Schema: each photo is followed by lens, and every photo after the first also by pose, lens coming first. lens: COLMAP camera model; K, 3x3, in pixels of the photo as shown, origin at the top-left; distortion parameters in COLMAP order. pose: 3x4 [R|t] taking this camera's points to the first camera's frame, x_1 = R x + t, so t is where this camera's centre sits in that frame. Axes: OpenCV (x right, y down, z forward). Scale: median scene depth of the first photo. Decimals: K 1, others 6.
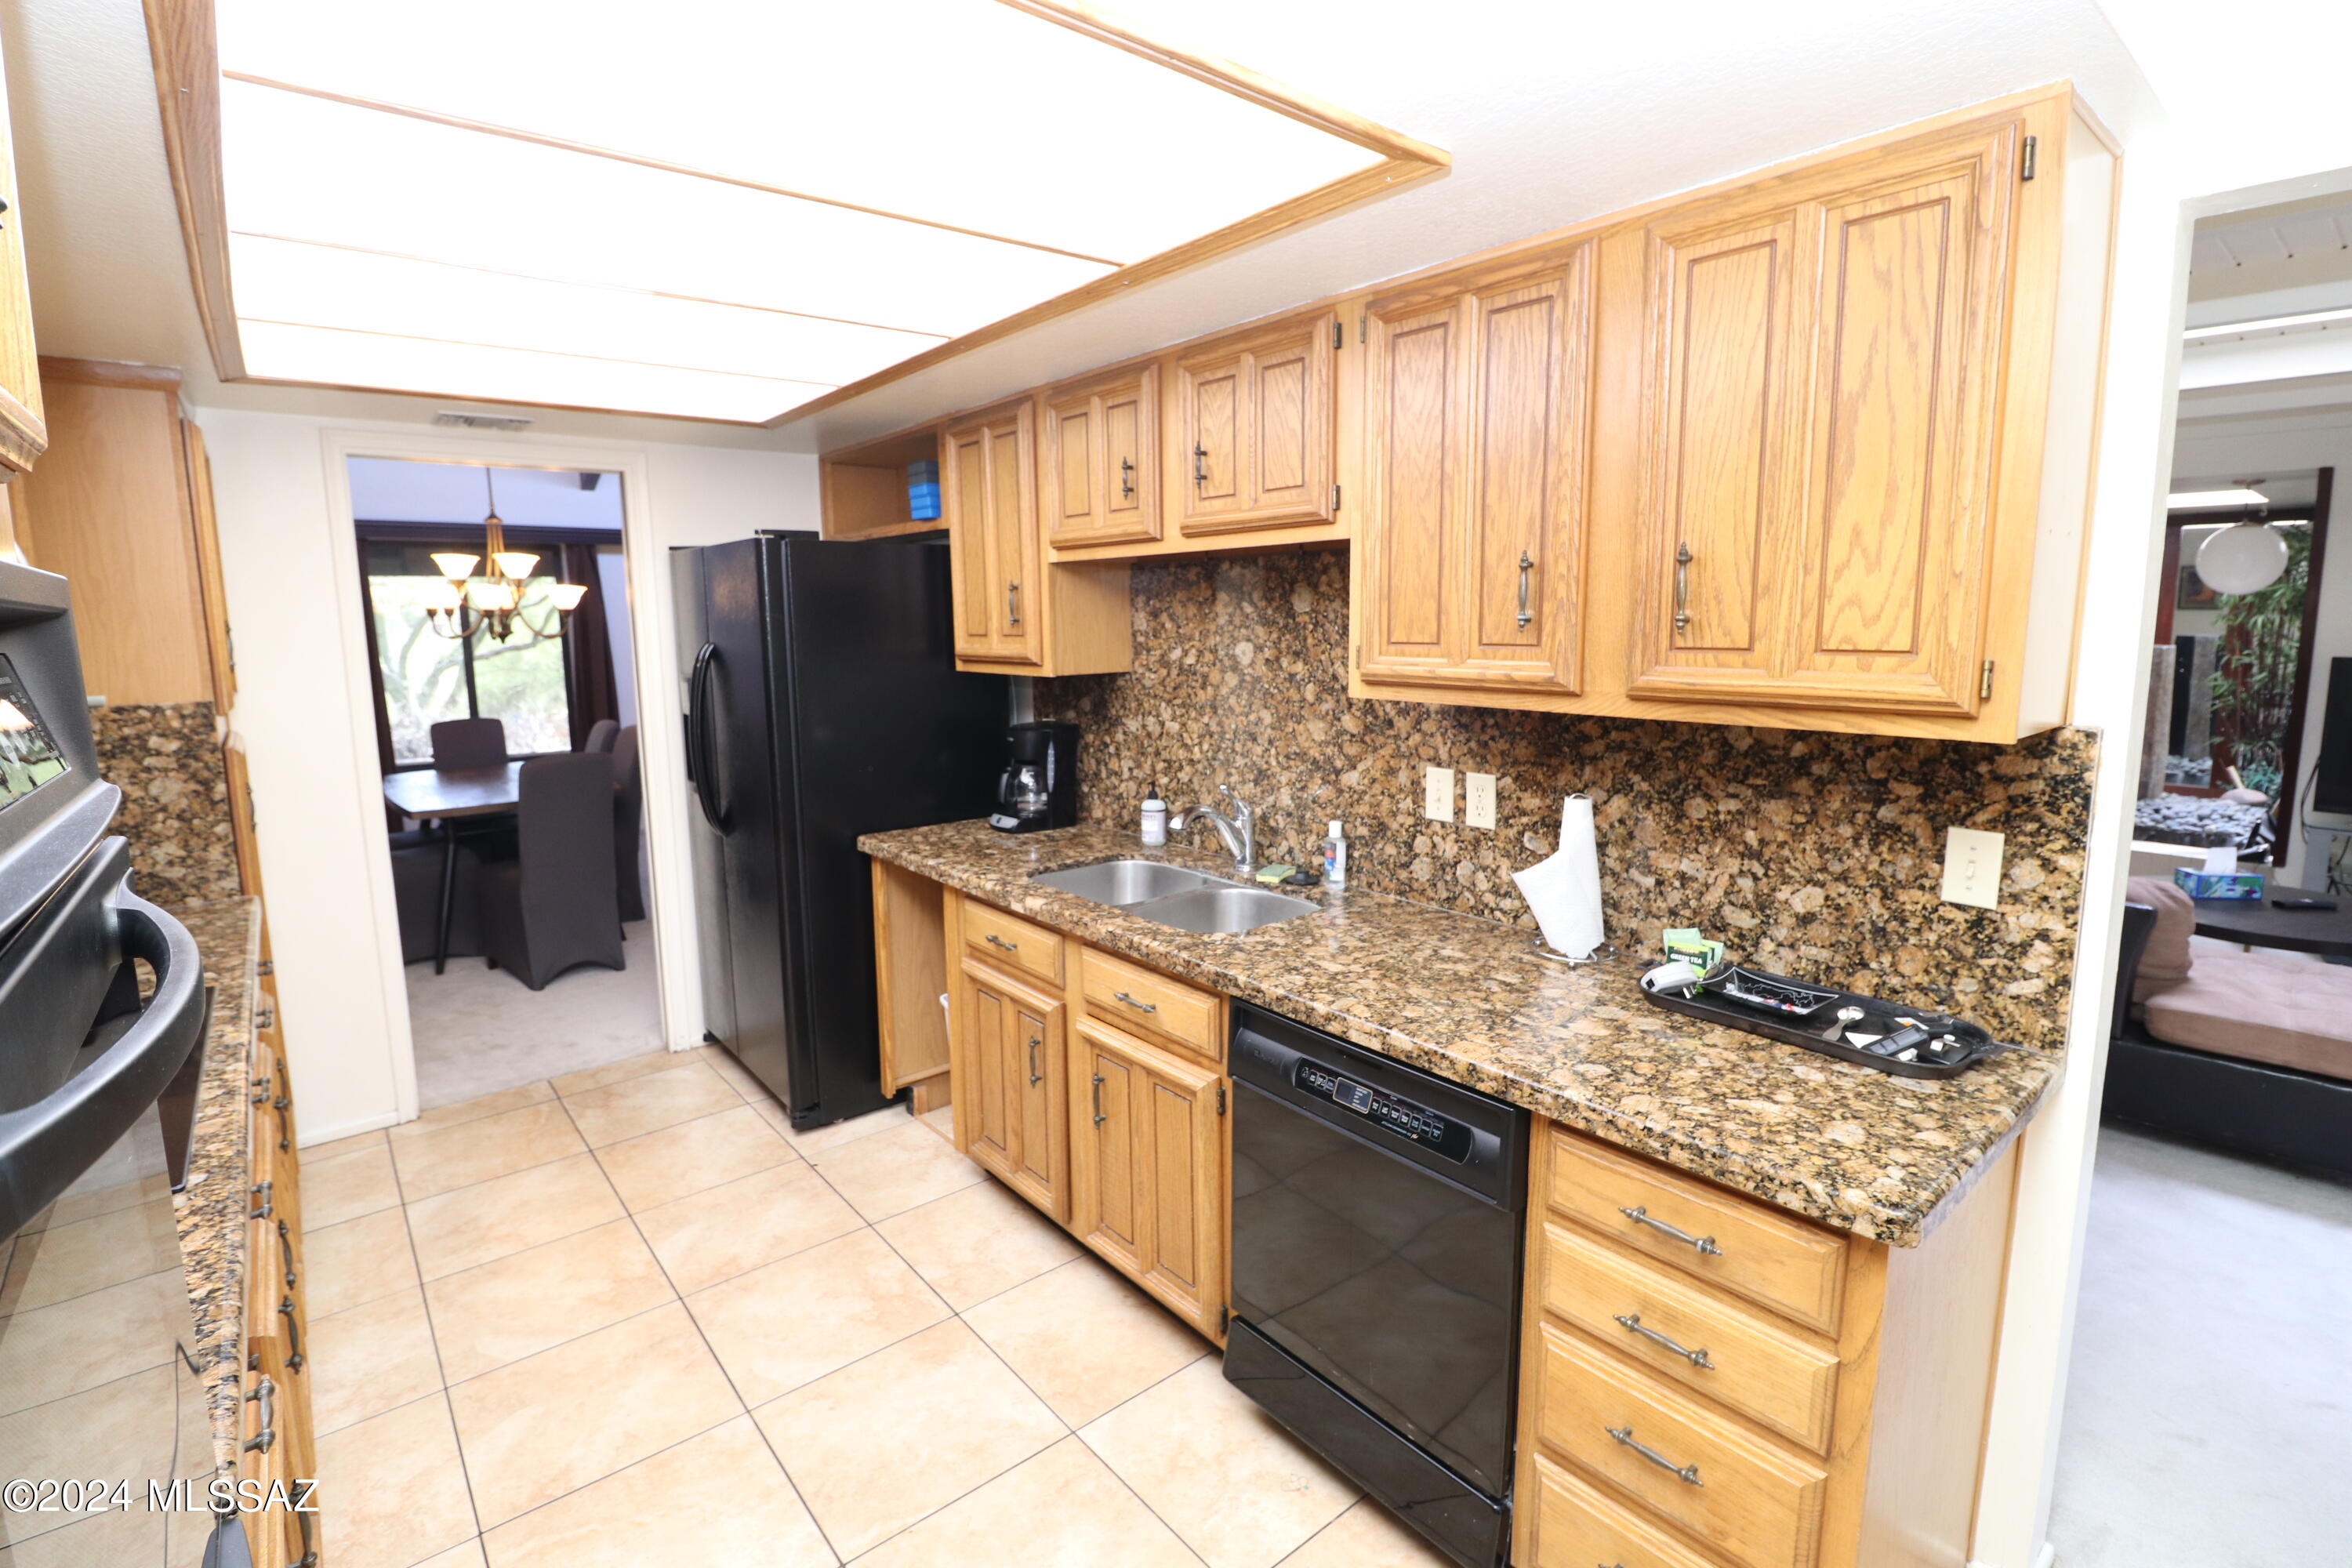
lens RADIAL K [[1097.0, 0, 1174.6], [0, 1097.0, 775.7], [0, 0, 1]] dist [-0.003819, -0.001126]
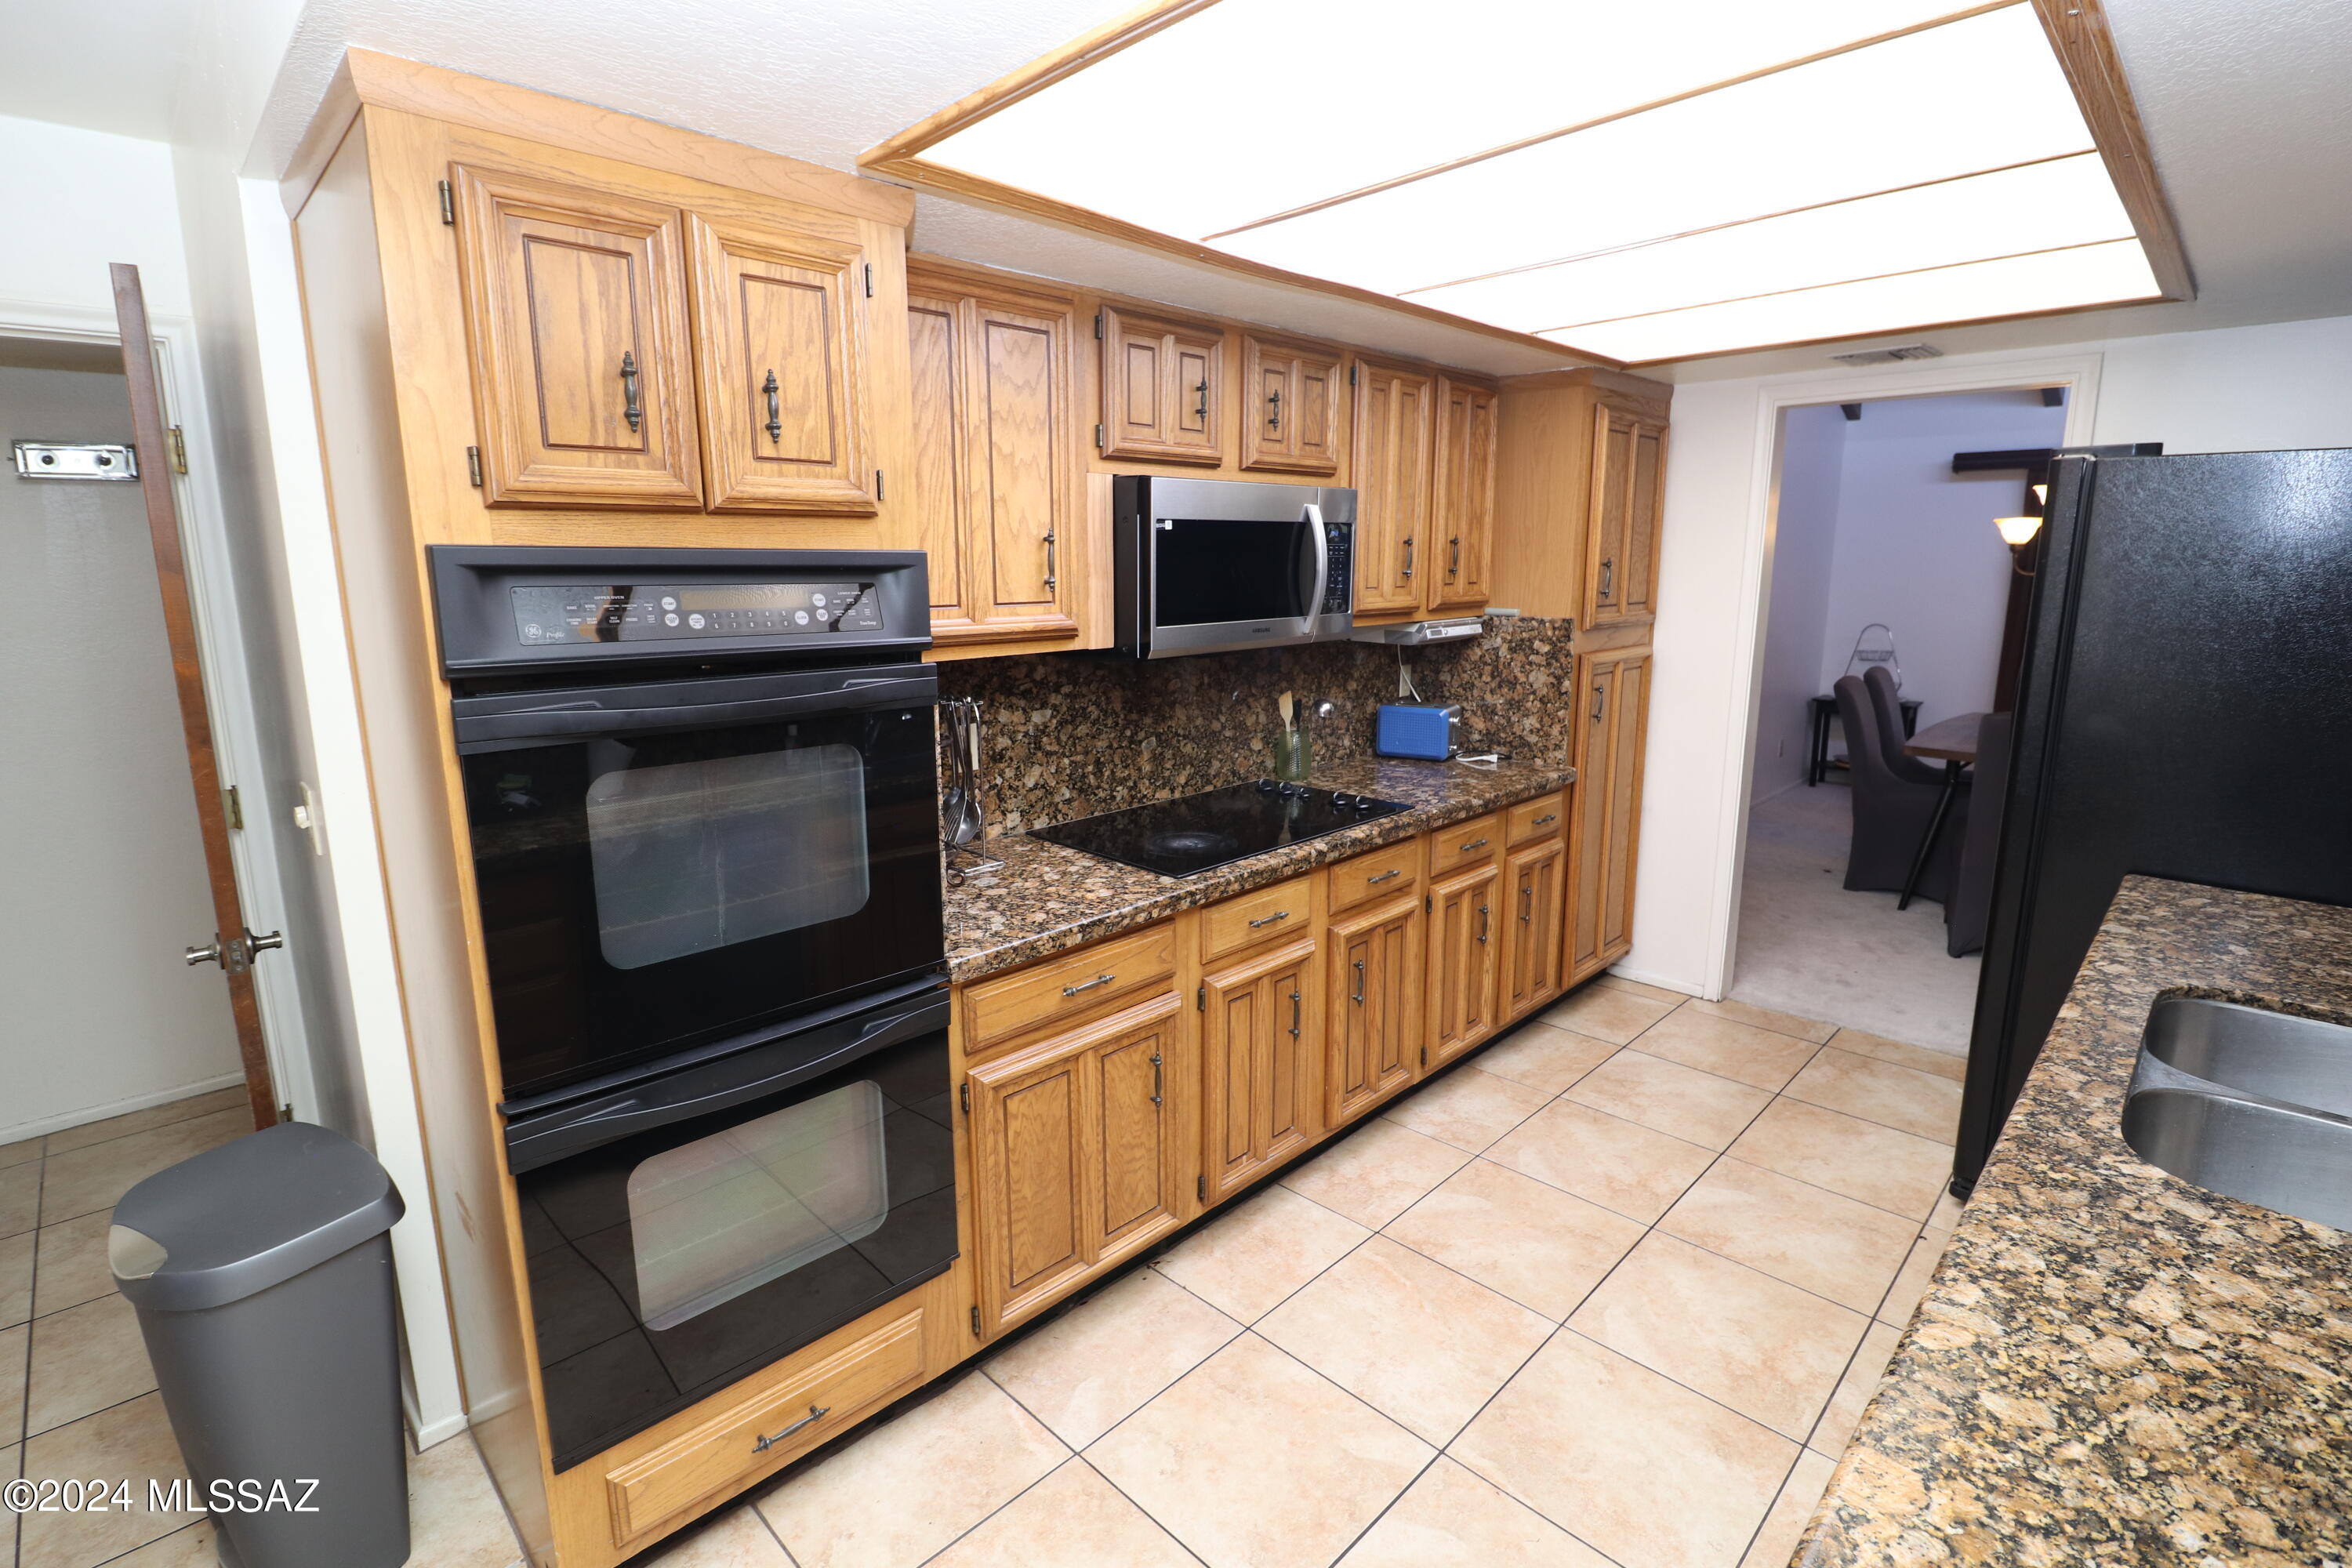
lens RADIAL K [[1097.0, 0, 1175.8], [0, 1097.0, 772.1], [0, 0, 1]] dist [-0.003819, -0.001126]
pose [[0.095631, 0.204288, -0.974228, 0.494867], [-0.144152, 0.971239, 0.189512, -0.082169], [0.984924, 0.122313, 0.122329, 0.443180]]
